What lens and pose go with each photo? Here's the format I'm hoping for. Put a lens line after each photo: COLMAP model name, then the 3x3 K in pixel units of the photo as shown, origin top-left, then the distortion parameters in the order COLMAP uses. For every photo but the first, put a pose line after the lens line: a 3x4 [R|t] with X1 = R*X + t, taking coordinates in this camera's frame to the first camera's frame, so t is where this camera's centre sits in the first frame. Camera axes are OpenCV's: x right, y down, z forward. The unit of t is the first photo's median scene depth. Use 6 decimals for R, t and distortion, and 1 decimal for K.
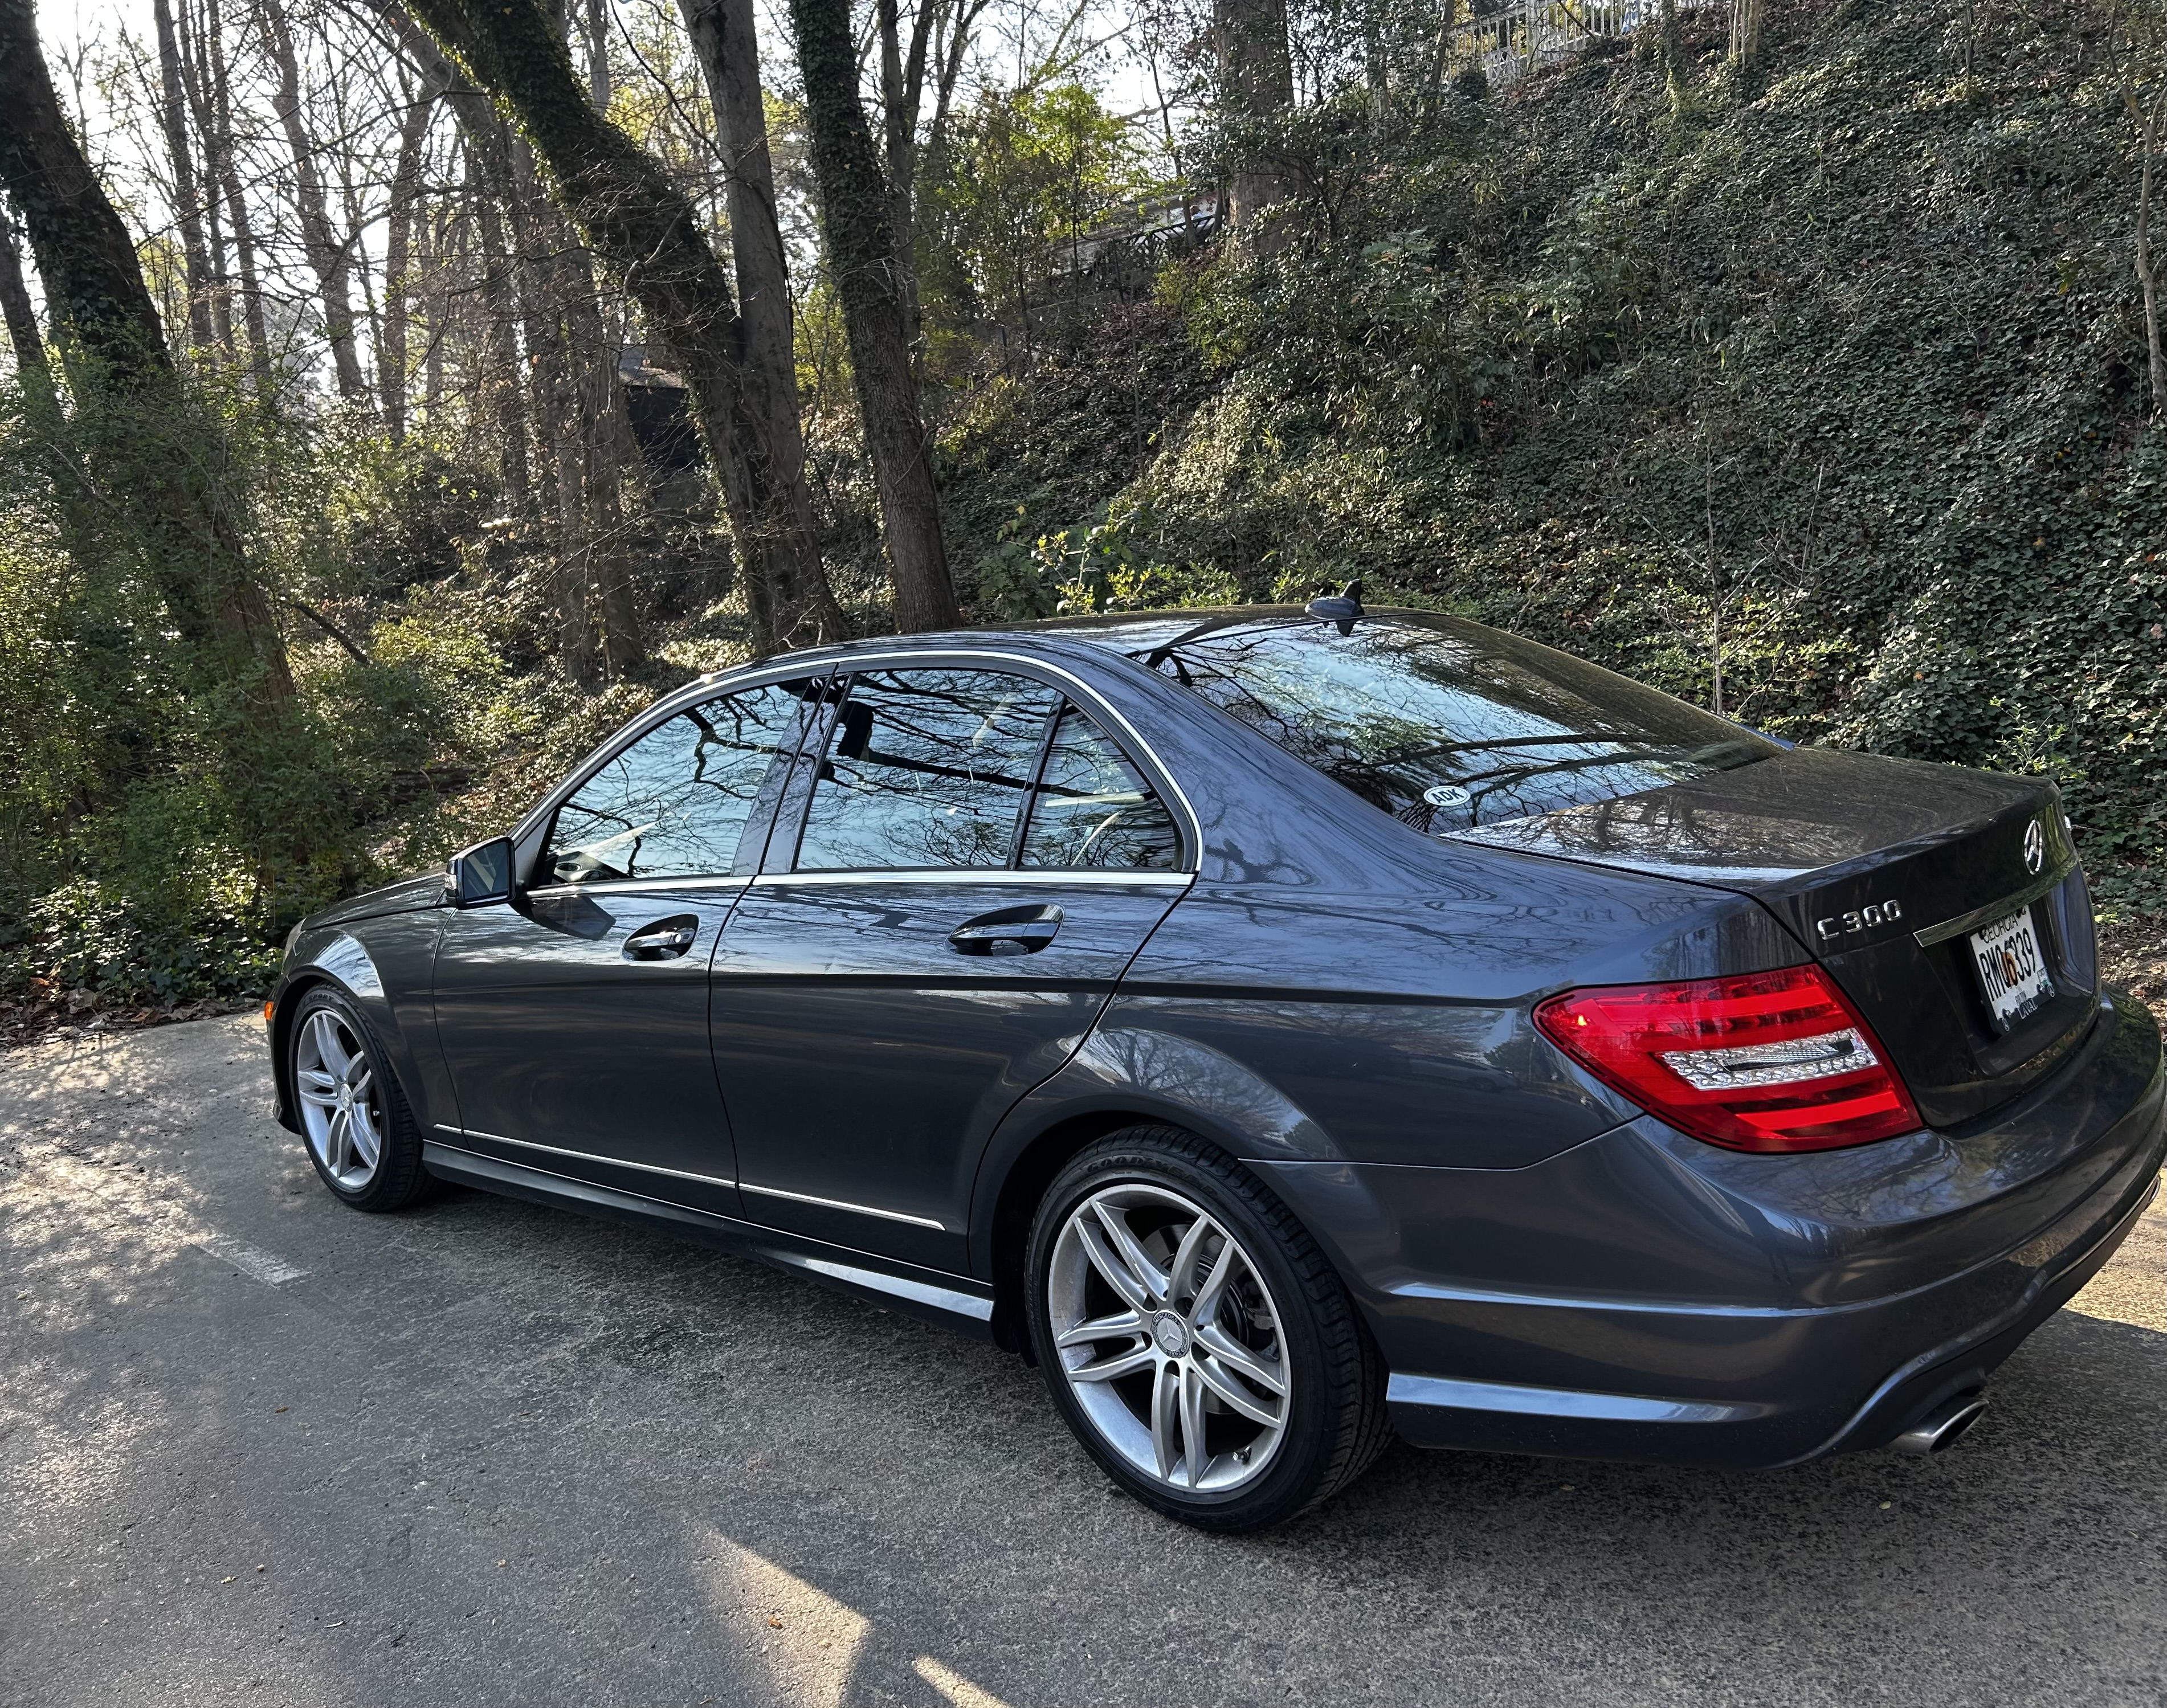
lens RADIAL K [[1761.1, 0, 1079.1], [0, 1761.1, 859.2], [0, 0, 1]] dist [0.009982, -0.013326]
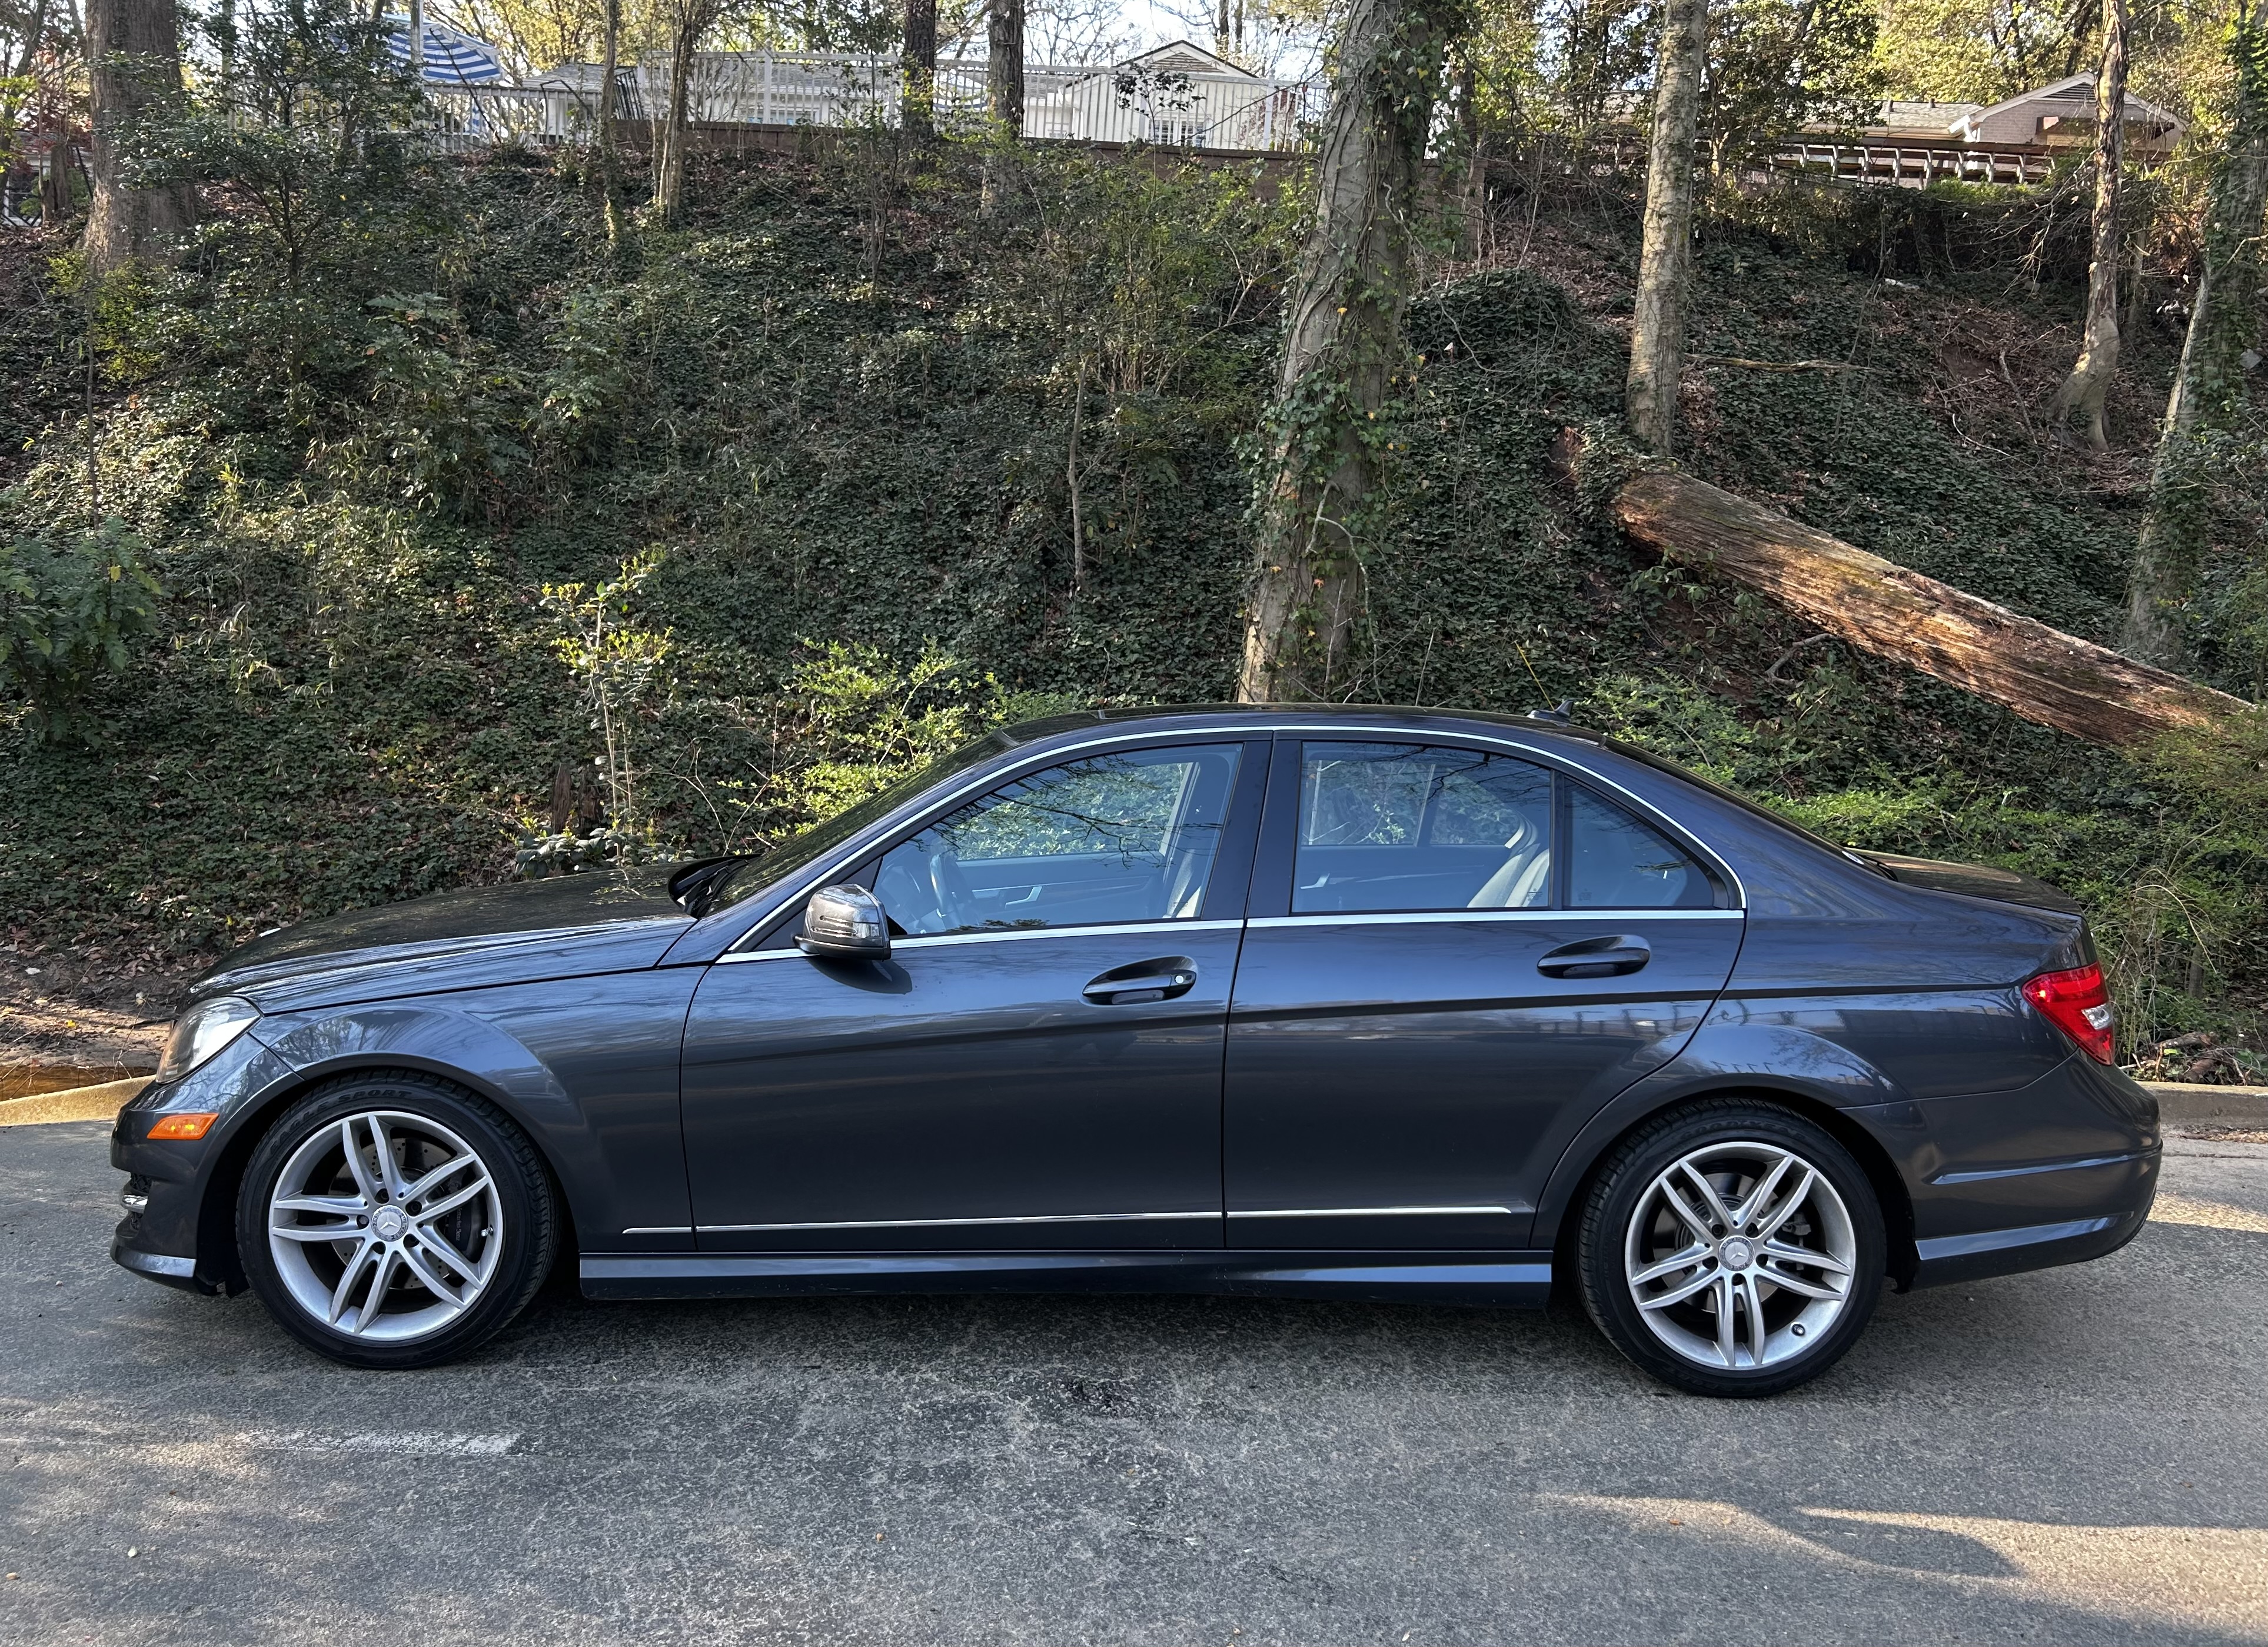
lens RADIAL K [[1752.0, 0, 1133.4], [0, 1752.0, 822.3], [0, 0, 1]] dist [-0.004929, -0.007097]
pose [[0.706943, 0.042074, 0.706018, -0.229497], [0.009946, 0.997539, -0.069406, 0.005551], [-0.707200, 0.056088, 0.704785, 0.068848]]
